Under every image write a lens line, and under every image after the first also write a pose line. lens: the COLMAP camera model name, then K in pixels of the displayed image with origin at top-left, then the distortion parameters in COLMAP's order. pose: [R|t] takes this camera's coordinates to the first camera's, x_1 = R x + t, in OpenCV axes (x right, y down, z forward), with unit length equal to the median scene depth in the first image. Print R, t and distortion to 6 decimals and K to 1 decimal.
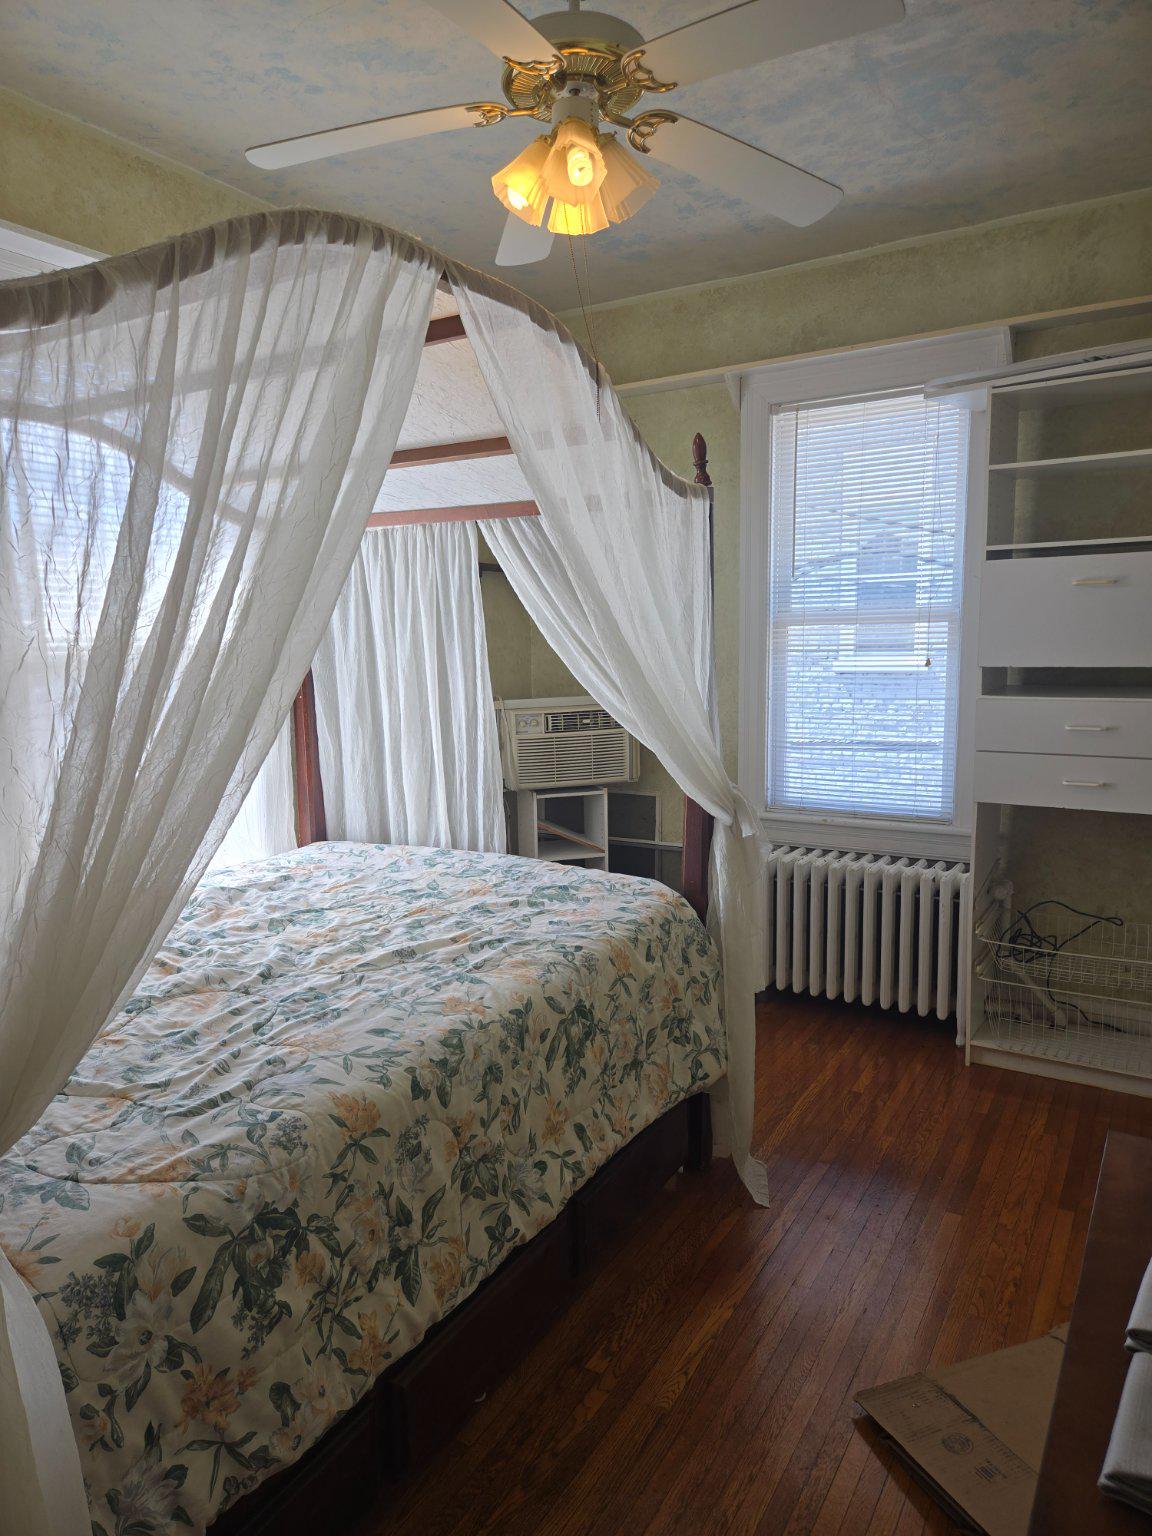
lens RADIAL K [[1025.9, 0, 573.7], [0, 1025.9, 773.4], [0, 0, 1]] dist [0.061433, -0.045870]
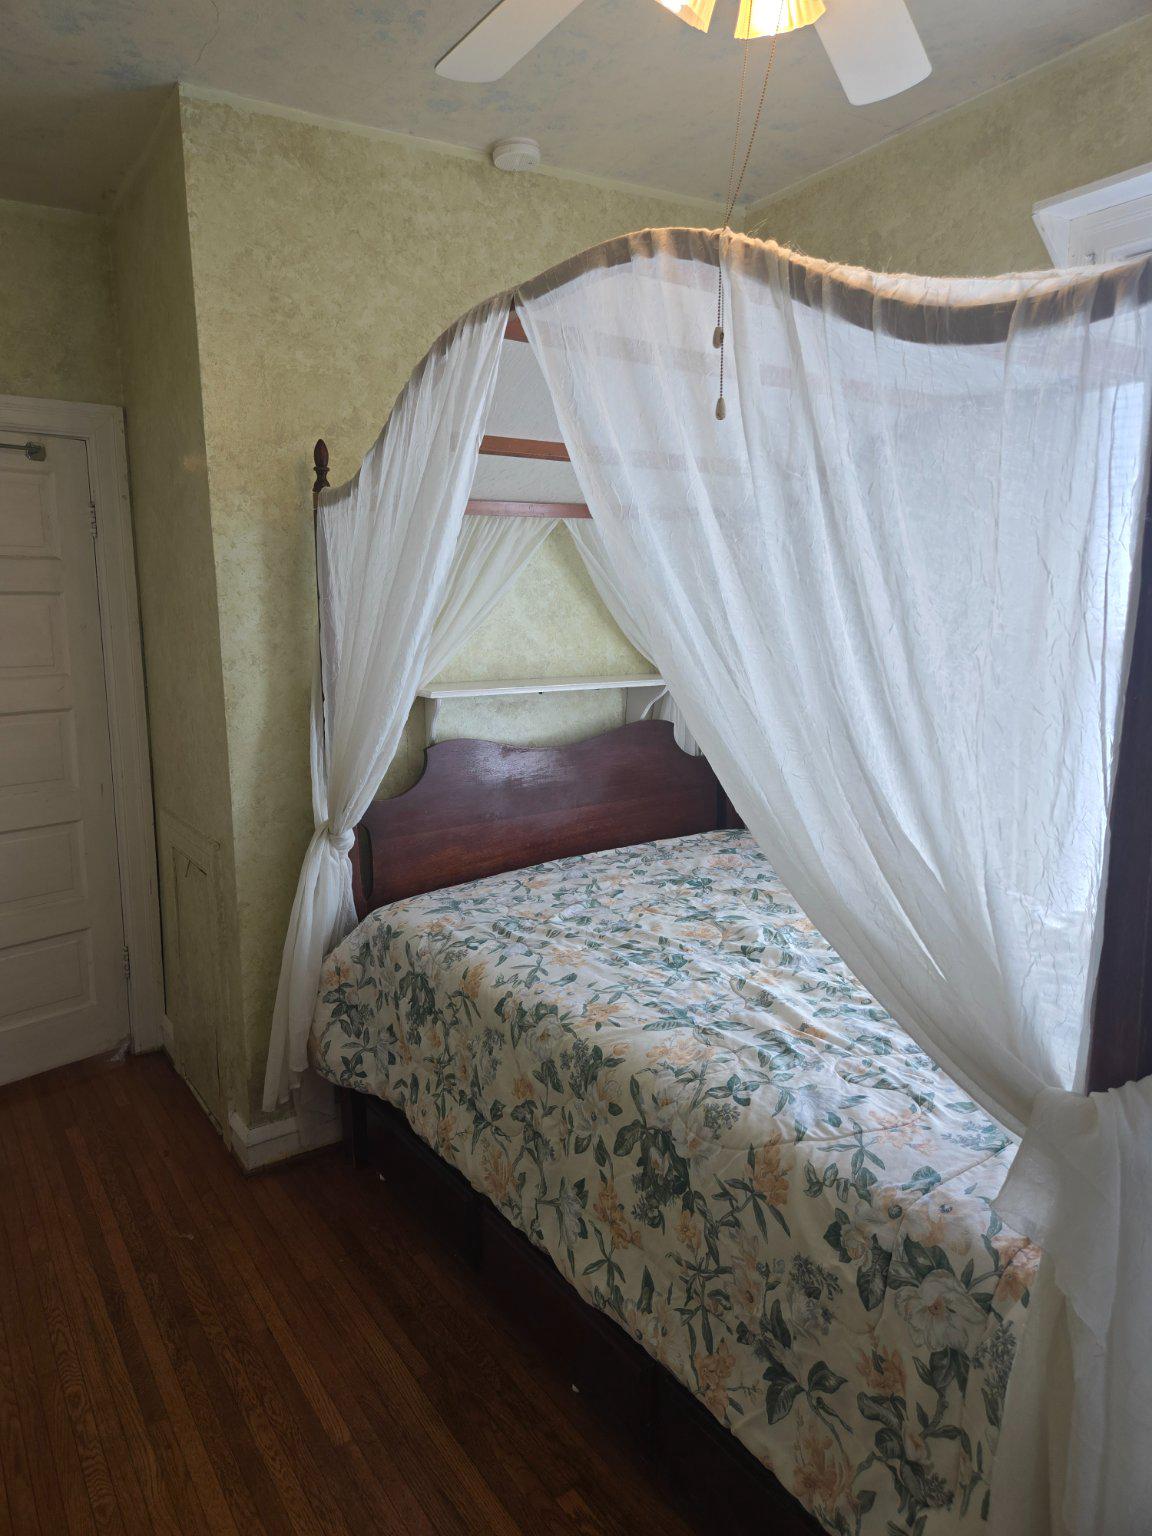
lens RADIAL K [[1025.9, 0, 573.7], [0, 1025.9, 768.1], [0, 0, 1]] dist [0.061433, -0.045870]
pose [[-0.431383, 0.157317, -0.888347, 0.694544], [-0.115148, 0.967025, 0.227166, -0.207701], [0.894790, 0.200287, -0.399044, 1.239846]]
